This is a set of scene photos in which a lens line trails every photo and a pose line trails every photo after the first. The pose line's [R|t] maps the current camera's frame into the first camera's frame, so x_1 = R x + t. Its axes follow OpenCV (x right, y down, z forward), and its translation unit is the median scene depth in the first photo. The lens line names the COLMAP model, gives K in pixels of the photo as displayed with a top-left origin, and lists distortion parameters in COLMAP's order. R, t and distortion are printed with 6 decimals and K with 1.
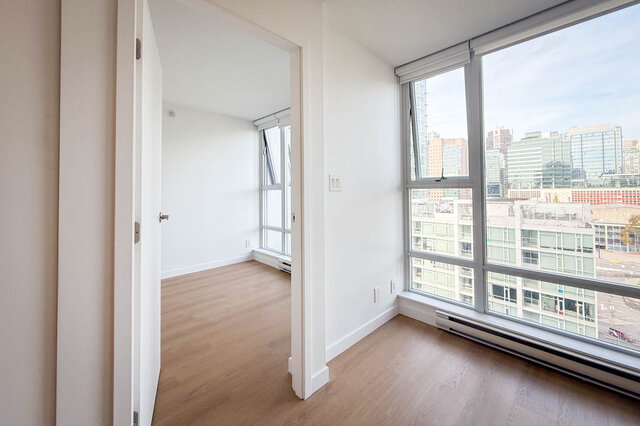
lens RADIAL K [[260.4, 0, 319.8], [0, 260.4, 185.2], [0, 0, 1]] dist [0.004892, -0.001015]
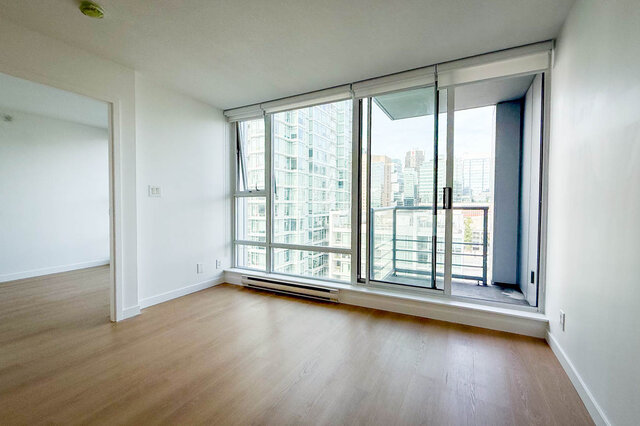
lens RADIAL K [[263.2, 0, 341.5], [0, 263.2, 211.8], [0, 0, 1]] dist [-0.003304, -0.000886]
pose [[0.932999, 0.004767, 0.359847, 0.366241], [-0.025341, 0.998300, 0.052480, 0.003151], [-0.358985, -0.058083, 0.931534, -0.562008]]
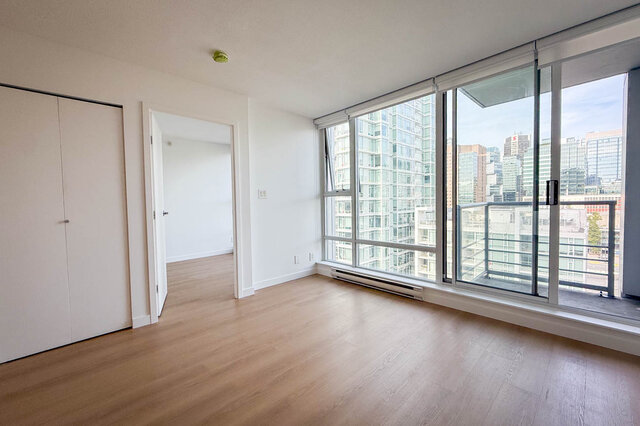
lens RADIAL K [[263.2, 0, 341.3], [0, 263.2, 209.8], [0, 0, 1]] dist [-0.003304, -0.000886]
pose [[0.998762, -0.007677, 0.049143, 0.363937], [0.004652, 0.998104, 0.061372, -0.005218], [-0.049521, -0.061067, 0.996904, -0.603010]]
